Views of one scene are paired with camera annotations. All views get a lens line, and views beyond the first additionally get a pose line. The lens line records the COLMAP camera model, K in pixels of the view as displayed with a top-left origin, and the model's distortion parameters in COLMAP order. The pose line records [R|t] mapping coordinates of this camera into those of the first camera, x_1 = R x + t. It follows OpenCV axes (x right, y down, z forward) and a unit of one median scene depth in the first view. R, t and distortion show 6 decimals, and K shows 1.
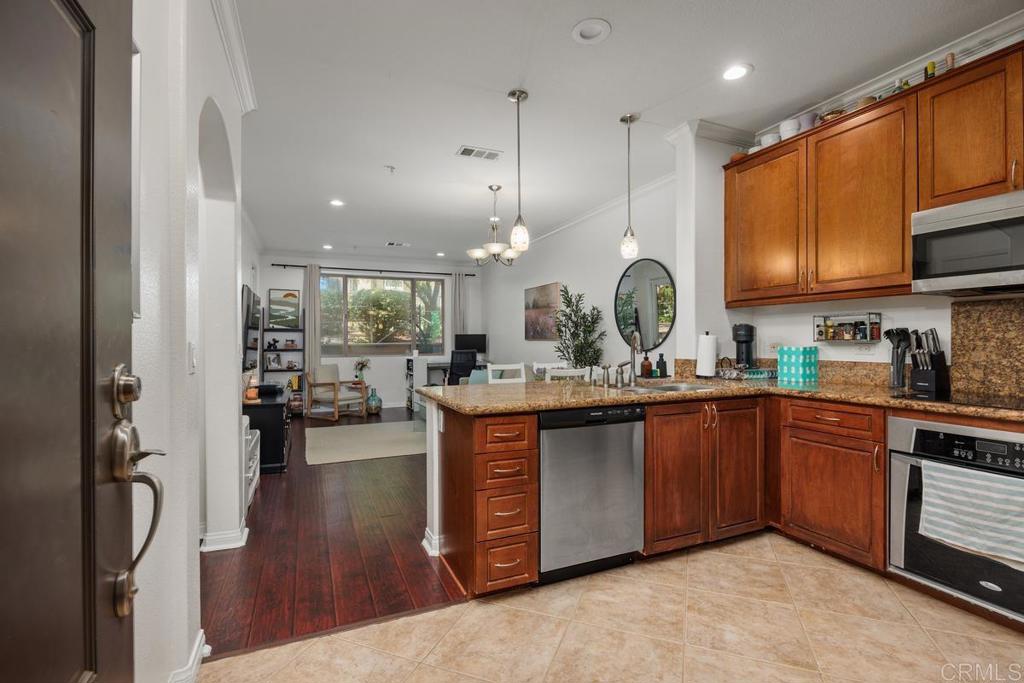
lens RADIAL K [[474.0, 0, 502.9], [0, 474.0, 333.5], [0, 0, 1]] dist [-0.002829, -0.001302]
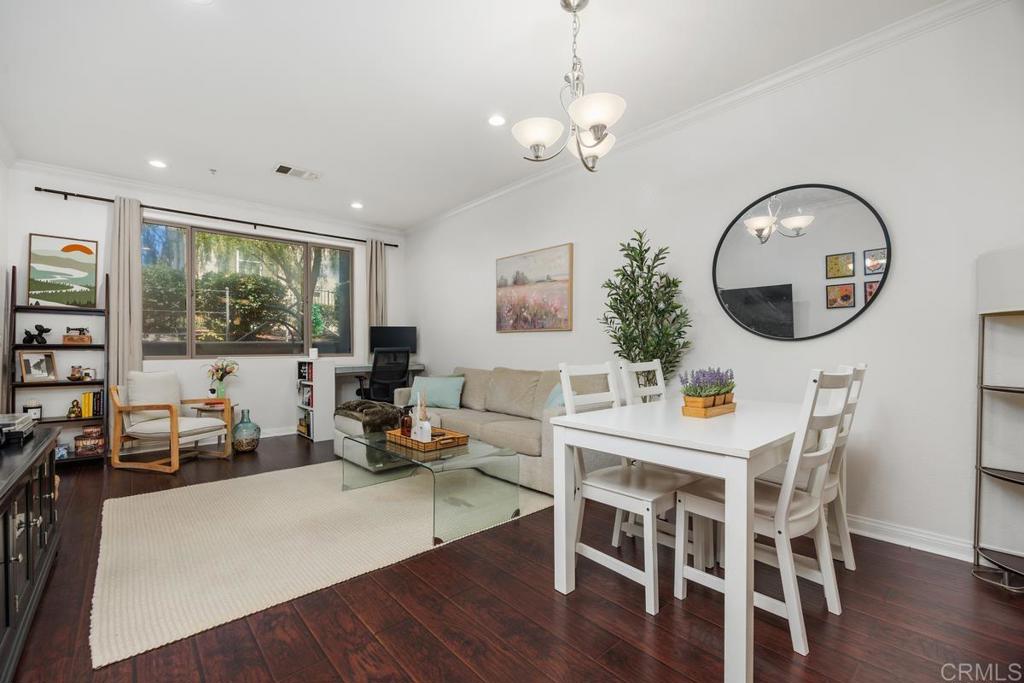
lens RADIAL K [[446.6, 0, 504.2], [0, 446.6, 340.8], [0, 0, 1]] dist [-0.004142, -0.001464]
pose [[0.951345, 0.006107, 0.308066, -0.330311], [-0.006542, 0.999979, 0.000380, 0.060883], [-0.308057, -0.002377, 0.951365, 0.873252]]
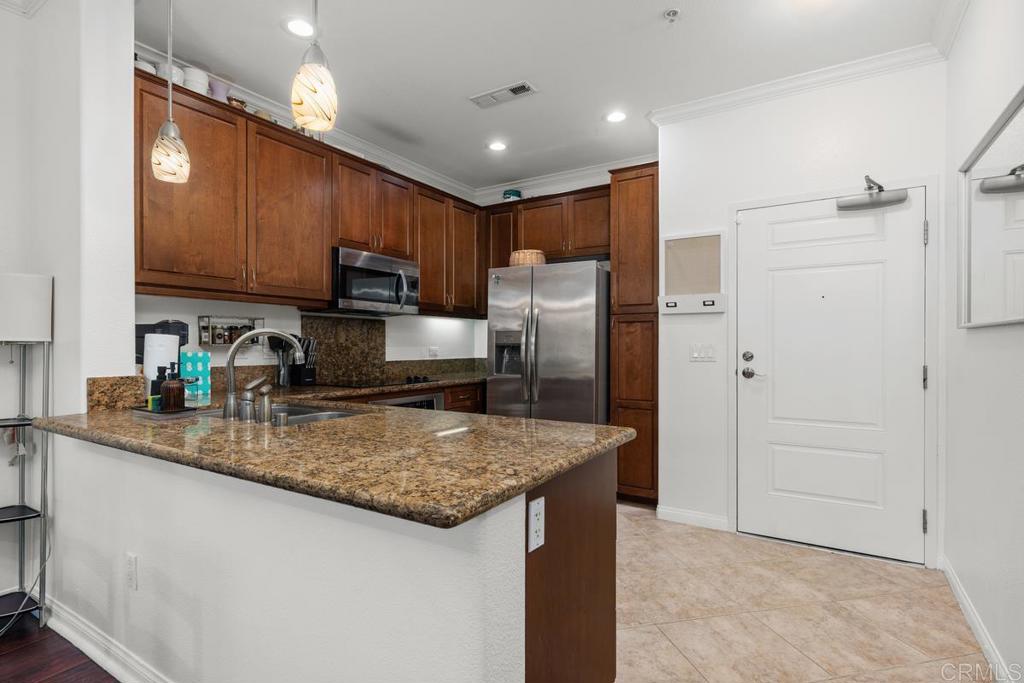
lens RADIAL K [[517.0, 0, 506.7], [0, 517.0, 341.9], [0, 0, 1]] dist [0.002194, -0.001158]
pose [[-0.575881, 0.008304, 0.817492, -0.419788], [-0.010243, 0.999797, -0.017371, 0.020508], [-0.817470, -0.018377, -0.575678, 1.084852]]
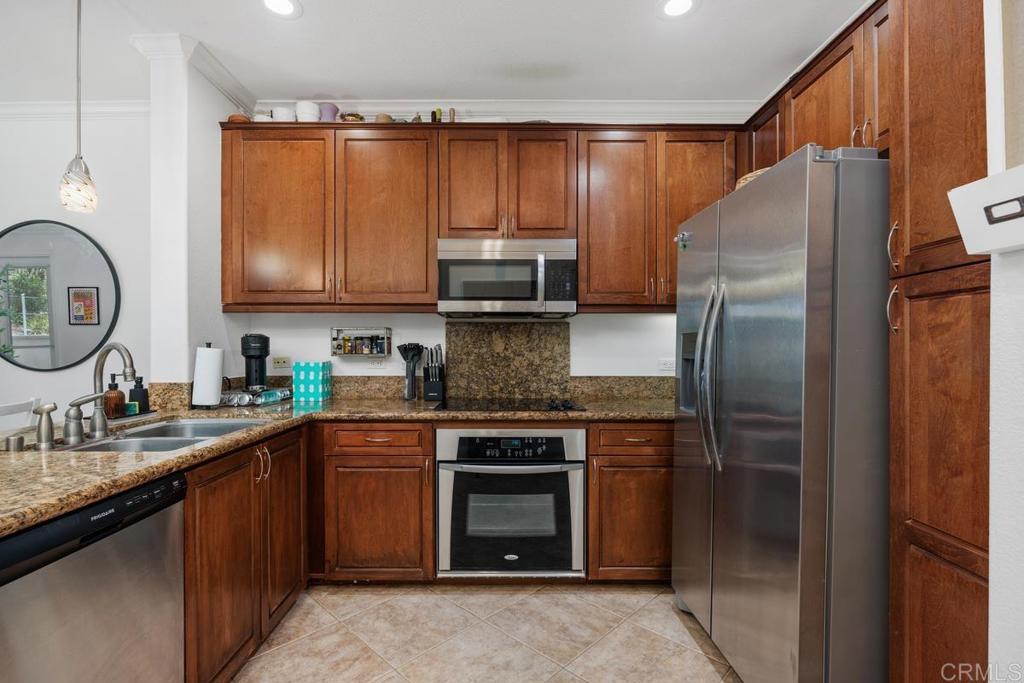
lens RADIAL K [[474.0, 0, 497.8], [0, 474.0, 350.0], [0, 0, 1]] dist [-0.002829, -0.001302]
pose [[0.380612, 0.001542, 0.924733, -0.069440], [-0.015040, 0.999877, 0.004523, -0.003538], [-0.924612, -0.015630, 0.380589, 0.346928]]
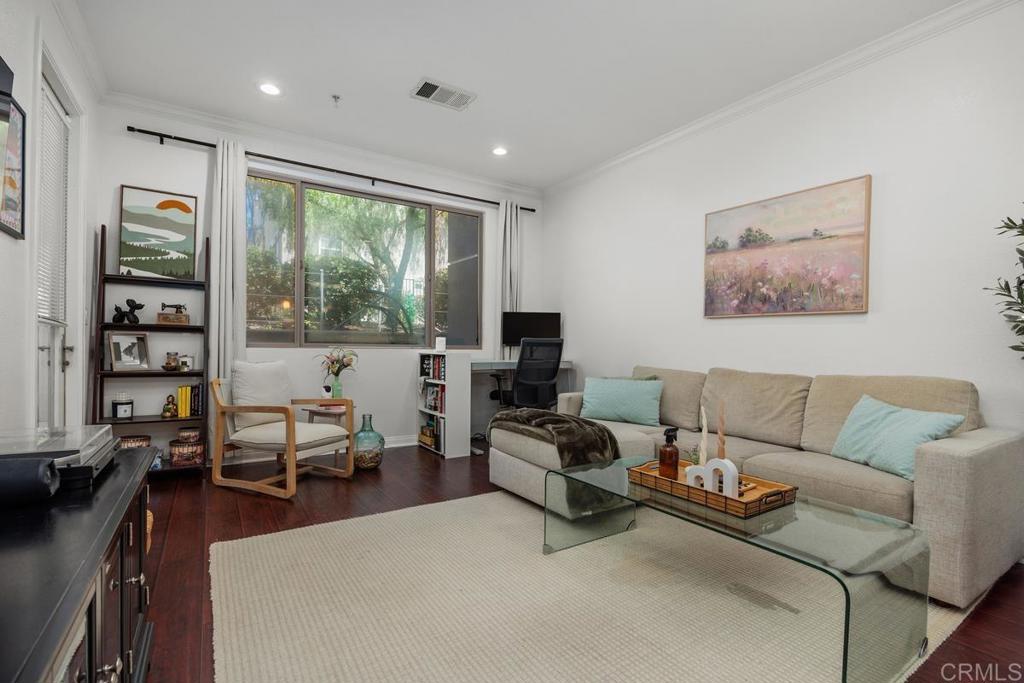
lens RADIAL K [[474.0, 0, 503.8], [0, 474.0, 344.8], [0, 0, 1]] dist [-0.002829, -0.001302]
pose [[0.986011, 0.021172, 0.165332, -0.541733], [-0.023957, 0.999602, 0.014870, 0.091129], [-0.164951, -0.018623, 0.986126, 1.282678]]
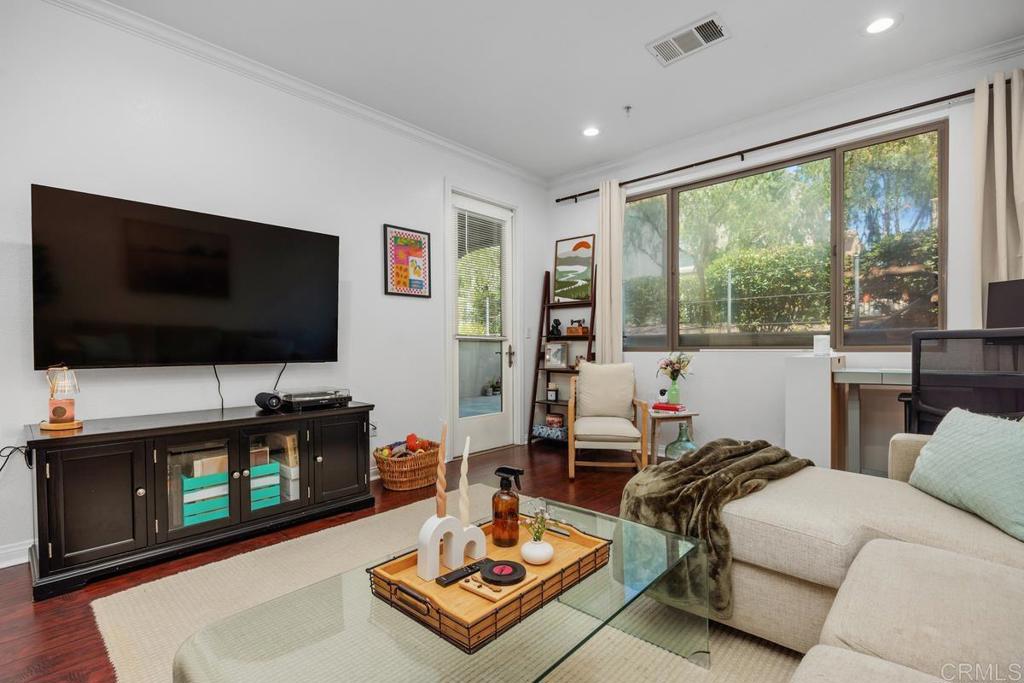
lens RADIAL K [[474.0, 0, 506.2], [0, 474.0, 350.3], [0, 0, 1]] dist [-0.002829, -0.001302]
pose [[0.412517, 0.007986, -0.910915, 0.136174], [0.020767, 0.999619, 0.018168, 0.095155], [0.910713, -0.026411, 0.412194, 1.682752]]
